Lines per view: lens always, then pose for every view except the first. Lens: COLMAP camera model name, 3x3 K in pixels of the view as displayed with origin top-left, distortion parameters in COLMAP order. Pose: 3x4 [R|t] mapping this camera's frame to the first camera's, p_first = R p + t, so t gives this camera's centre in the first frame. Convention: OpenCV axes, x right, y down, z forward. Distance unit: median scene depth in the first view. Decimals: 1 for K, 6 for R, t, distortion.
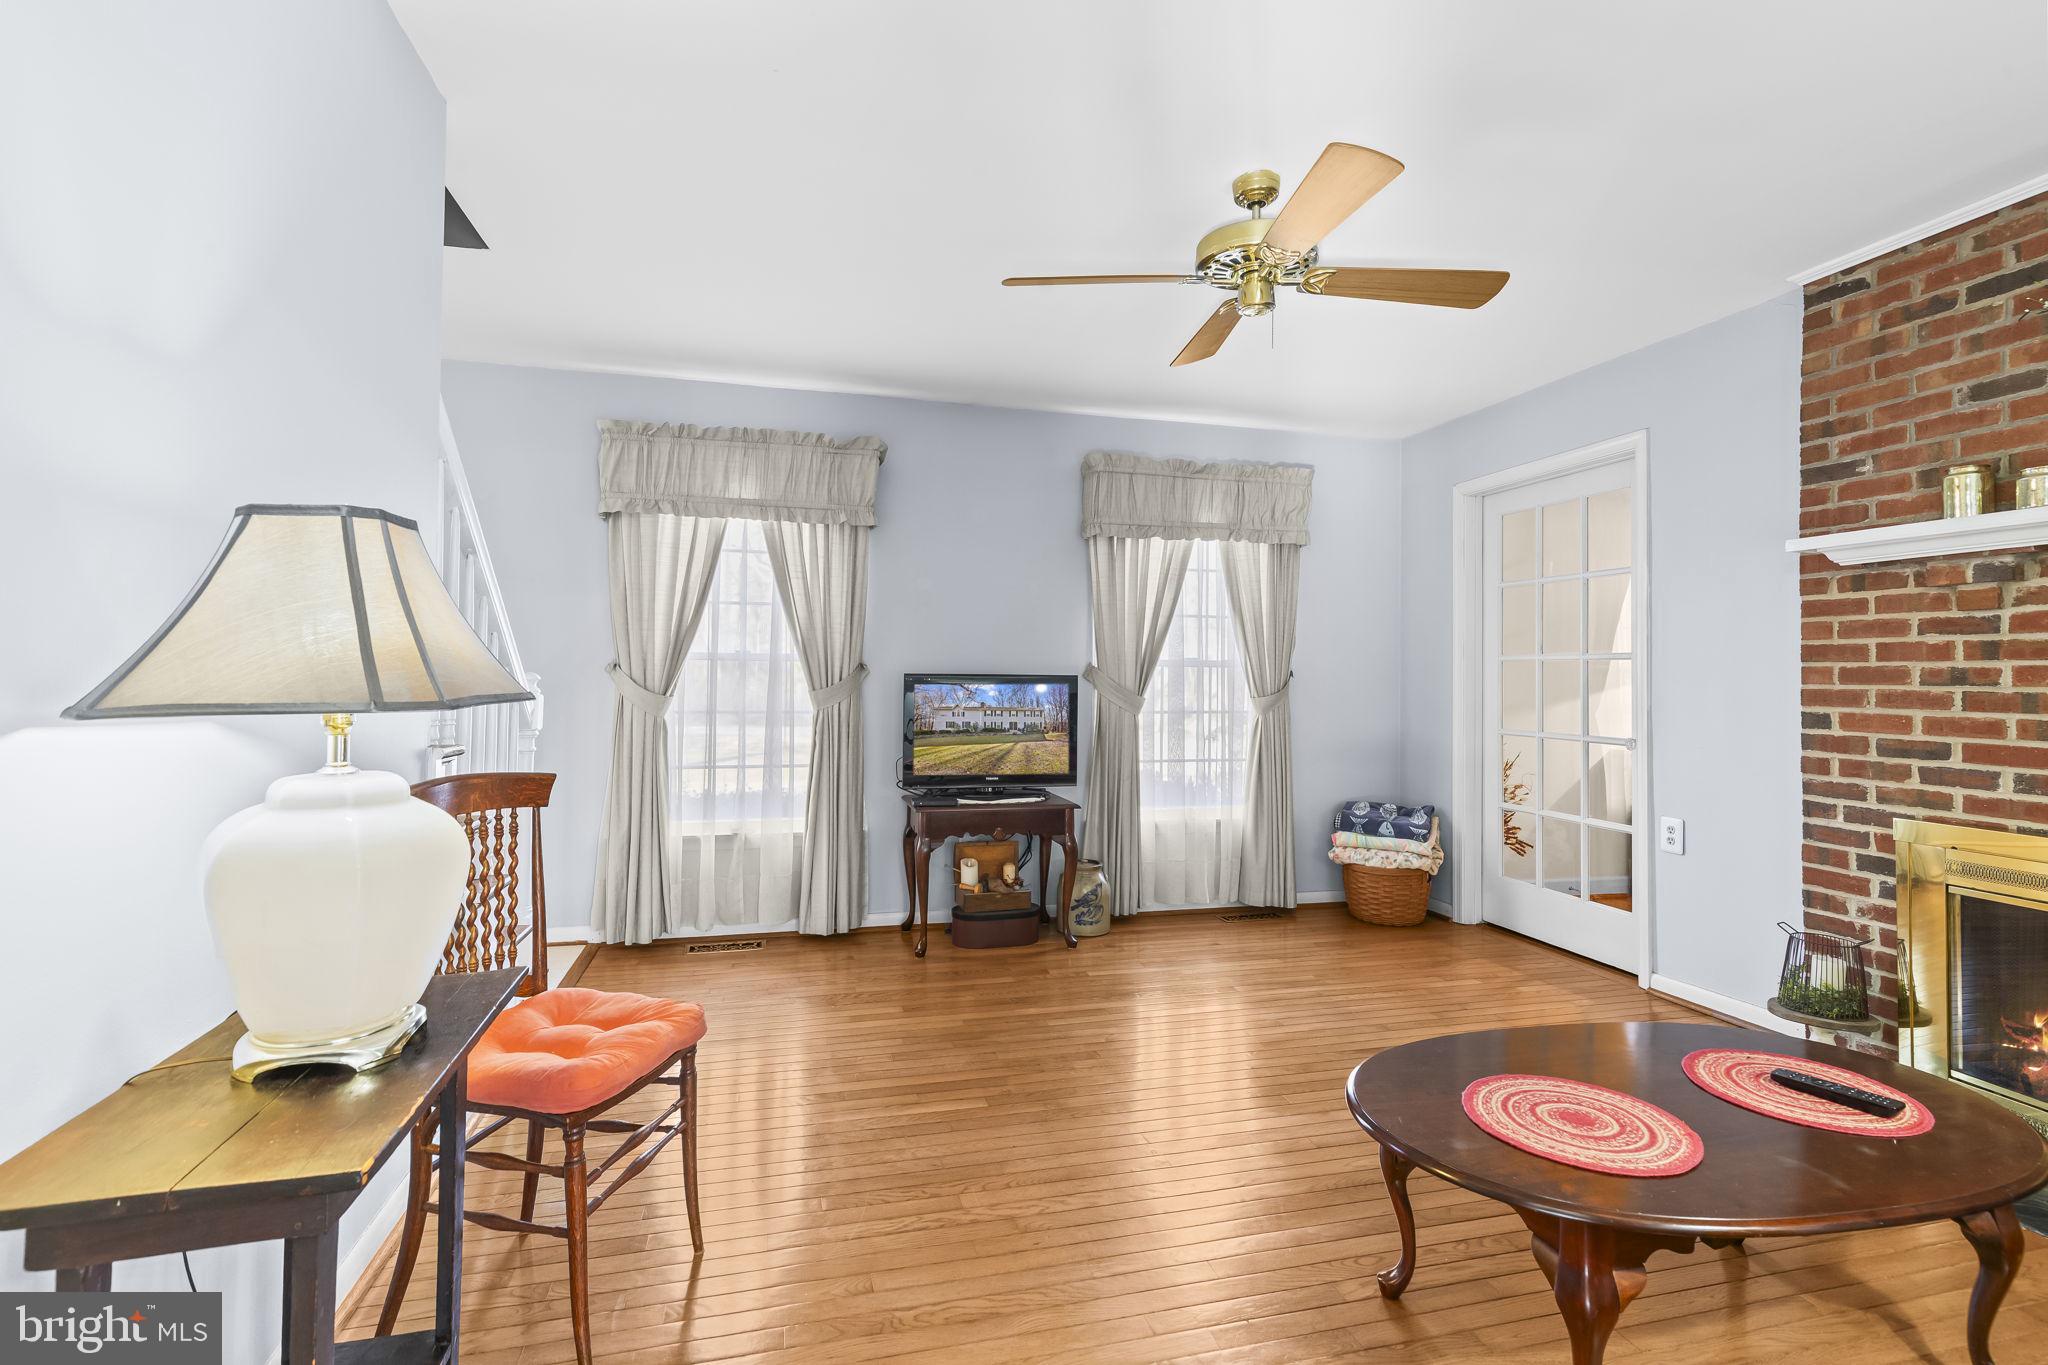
lens RADIAL K [[944.8, 0, 1024.6], [0, 944.8, 674.0], [0, 0, 1]] dist [0.001085, -0.000093]
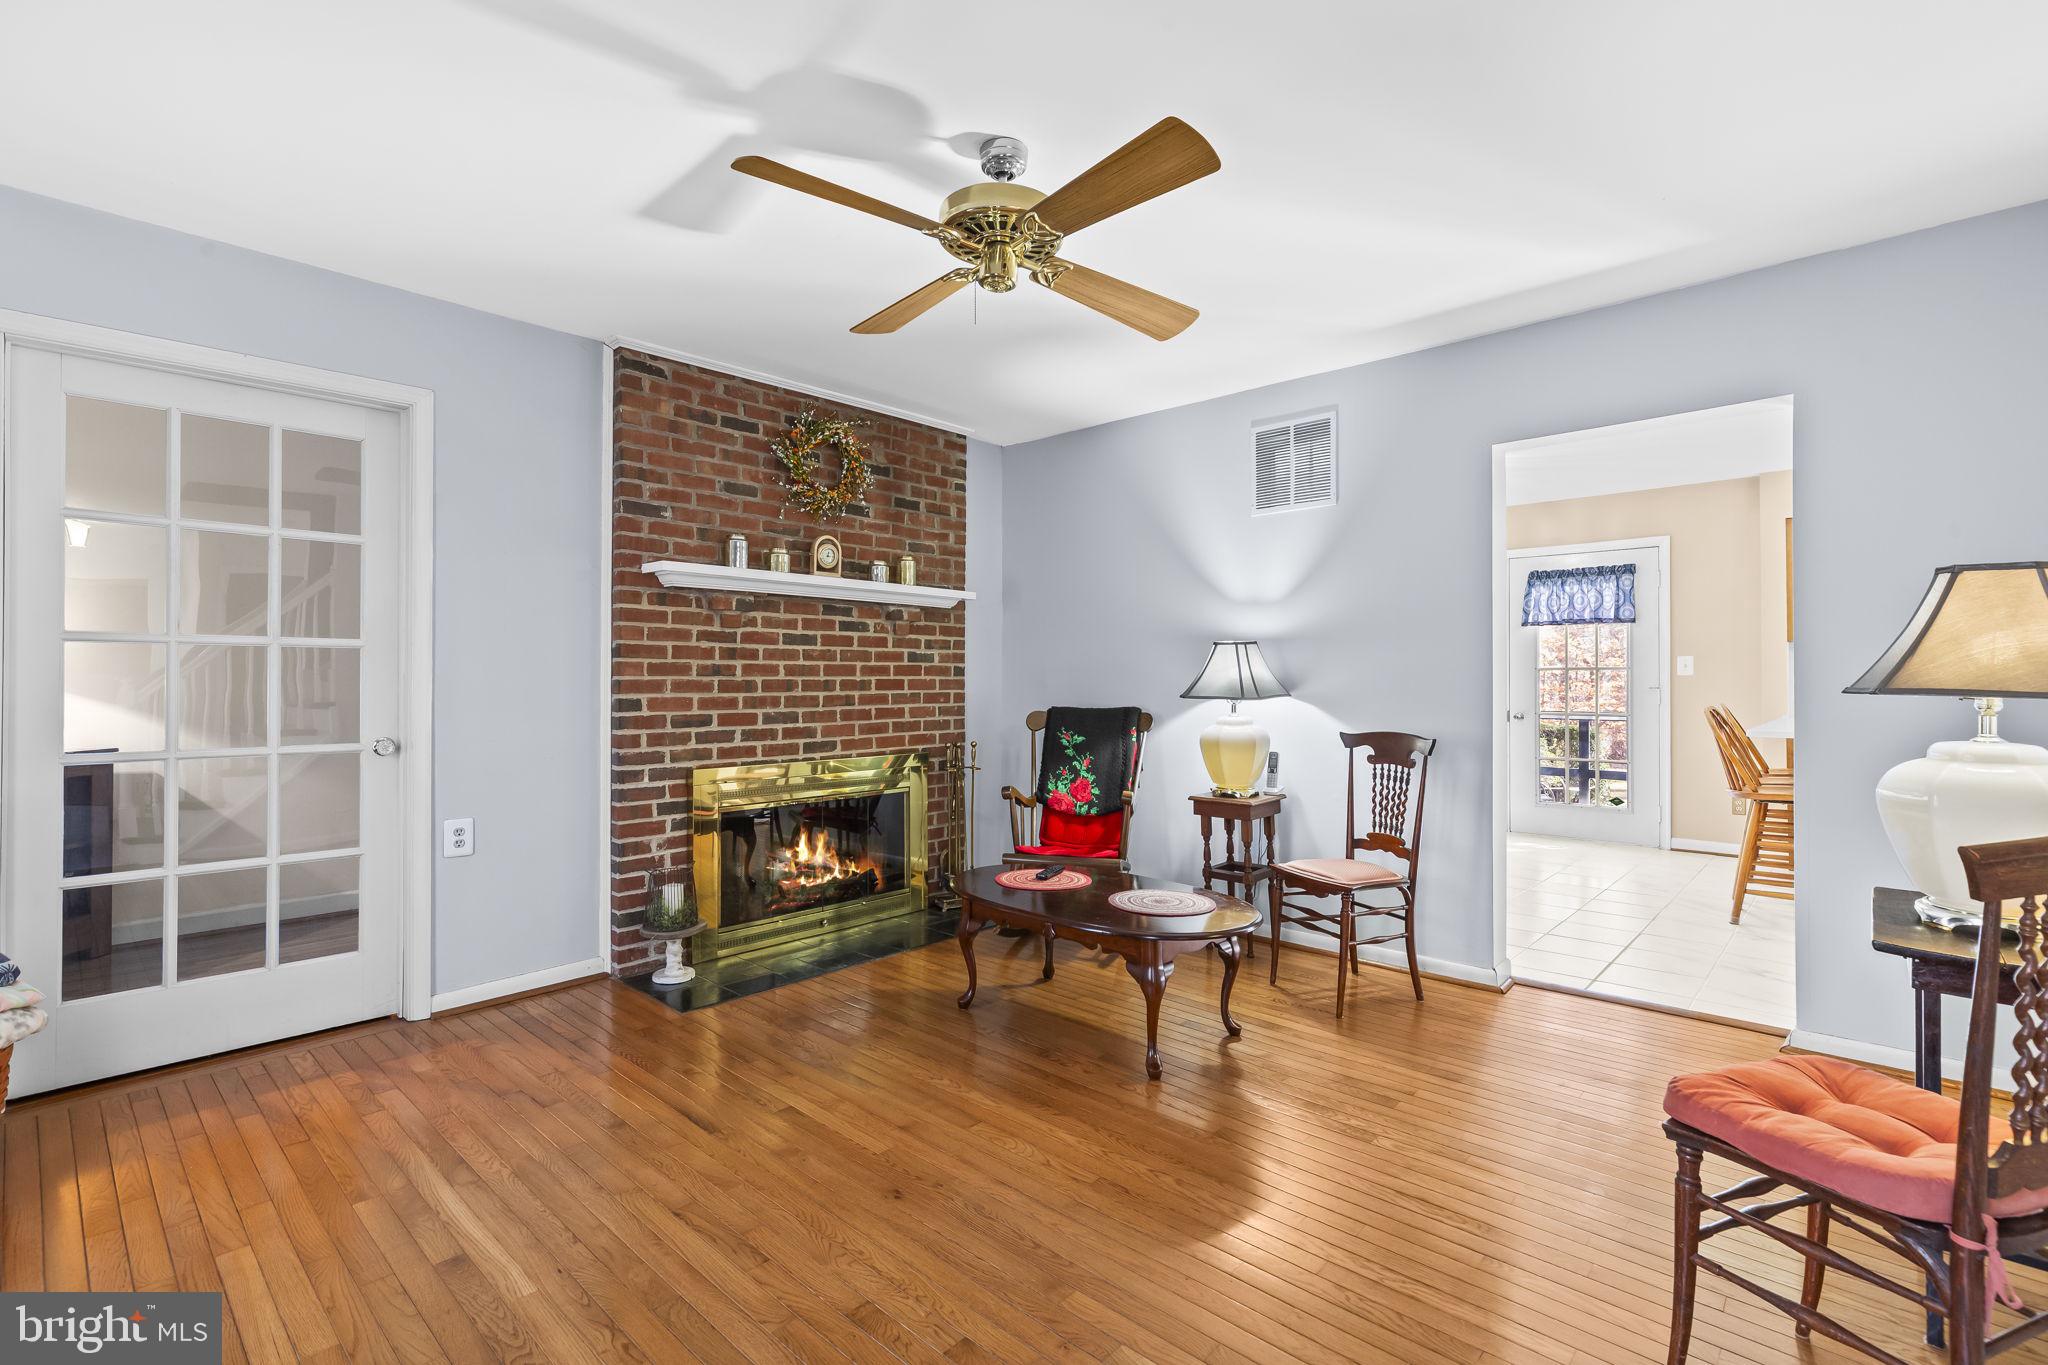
lens RADIAL K [[944.8, 0, 990.2], [0, 944.8, 668.4], [0, 0, 1]] dist [0.001085, -0.000093]
pose [[-0.536553, -0.013326, 0.843761, -0.499655], [-0.016528, 0.999849, 0.005281, -0.014433], [-0.843705, -0.011112, -0.536693, 1.363072]]
